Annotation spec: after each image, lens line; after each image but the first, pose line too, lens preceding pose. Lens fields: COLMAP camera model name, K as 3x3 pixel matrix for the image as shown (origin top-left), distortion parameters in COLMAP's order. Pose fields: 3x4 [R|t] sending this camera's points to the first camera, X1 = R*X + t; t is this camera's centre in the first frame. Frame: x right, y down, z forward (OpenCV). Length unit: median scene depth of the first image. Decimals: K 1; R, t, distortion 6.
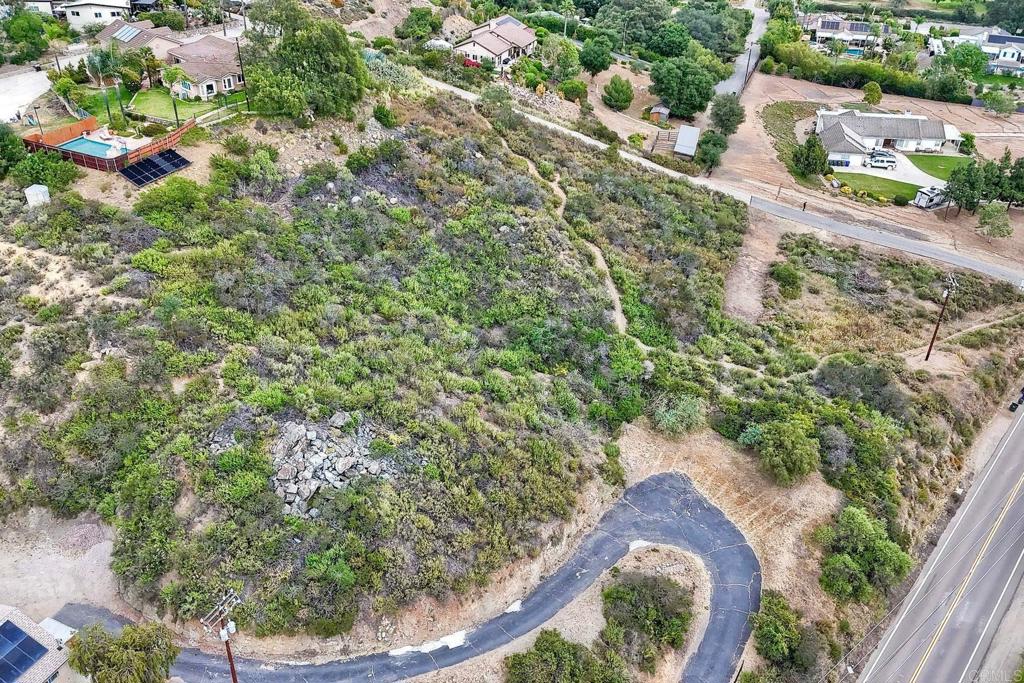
lens RADIAL K [[892.8, 0, 475.9], [0, 892.8, 340.3], [0, 0, 1]] dist [0.074017, -0.068829]
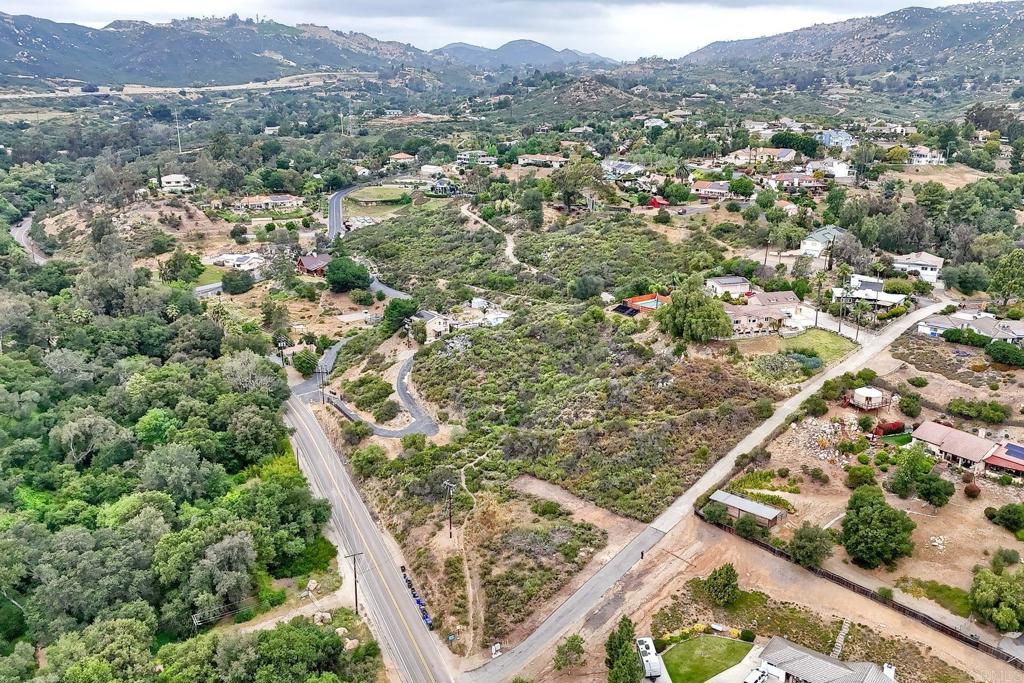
lens RADIAL K [[892.8, 0, 513.8], [0, 892.8, 344.4], [0, 0, 1]] dist [0.074017, -0.068829]
pose [[-0.444350, 0.260656, -0.857095, 1.822877], [-0.486200, 0.733406, 0.475105, -1.094227], [0.752438, 0.627832, -0.199158, 1.269253]]
